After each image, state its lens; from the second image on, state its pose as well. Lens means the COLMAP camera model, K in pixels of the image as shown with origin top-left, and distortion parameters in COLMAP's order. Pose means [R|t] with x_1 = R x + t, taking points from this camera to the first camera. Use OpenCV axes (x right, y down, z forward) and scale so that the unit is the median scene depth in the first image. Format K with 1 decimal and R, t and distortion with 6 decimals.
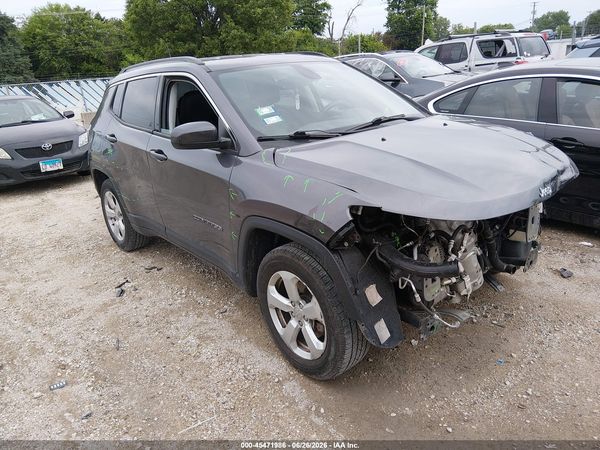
lens RADIAL K [[446.7, 0, 301.4], [0, 446.7, 237.0], [0, 0, 1]] dist [0.082303, -0.107529]
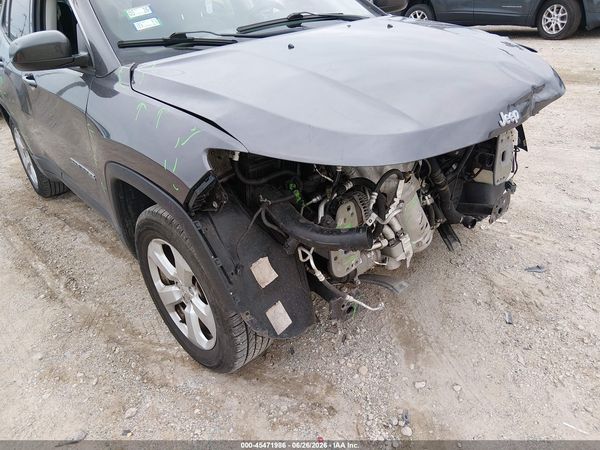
lens RADIAL K [[446.7, 0, 301.4], [0, 446.7, 237.0], [0, 0, 1]] dist [0.082303, -0.107529]
pose [[0.999523, -0.025106, -0.018007, 0.227500], [0.027616, 0.987315, 0.156354, -0.037130], [0.013853, -0.156777, 0.987537, 0.281085]]
